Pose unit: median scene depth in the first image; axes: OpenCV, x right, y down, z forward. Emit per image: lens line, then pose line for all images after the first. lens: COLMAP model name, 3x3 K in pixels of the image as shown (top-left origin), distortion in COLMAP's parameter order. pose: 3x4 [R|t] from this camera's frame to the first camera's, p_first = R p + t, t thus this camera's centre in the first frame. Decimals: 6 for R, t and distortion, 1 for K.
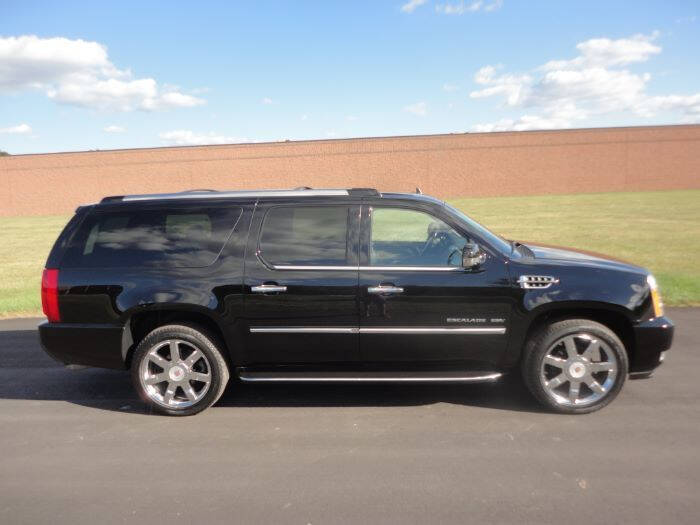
lens RADIAL K [[506.7, 0, 330.0], [0, 506.7, 265.4], [0, 0, 1]] dist [-0.005468, 0.004210]
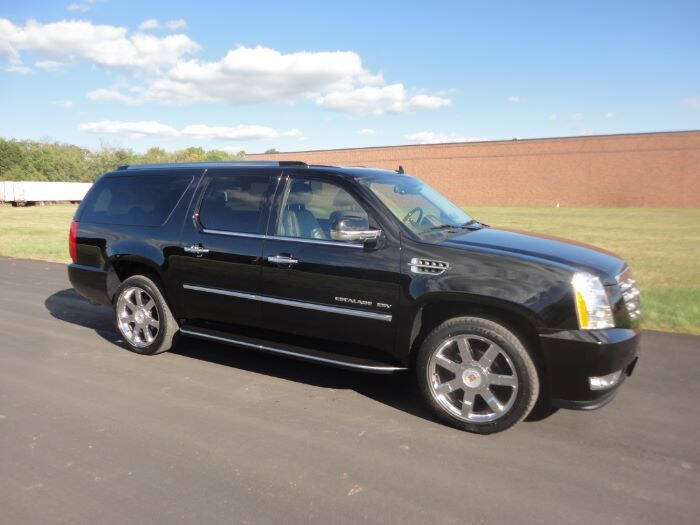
lens RADIAL K [[506.7, 0, 350.1], [0, 506.7, 263.6], [0, 0, 1]] dist [-0.005468, 0.004210]
pose [[0.896967, 0.095875, -0.431576, 0.570550], [-0.099443, 0.994940, 0.014349, 0.024138], [0.430767, 0.030047, 0.901963, 0.140951]]
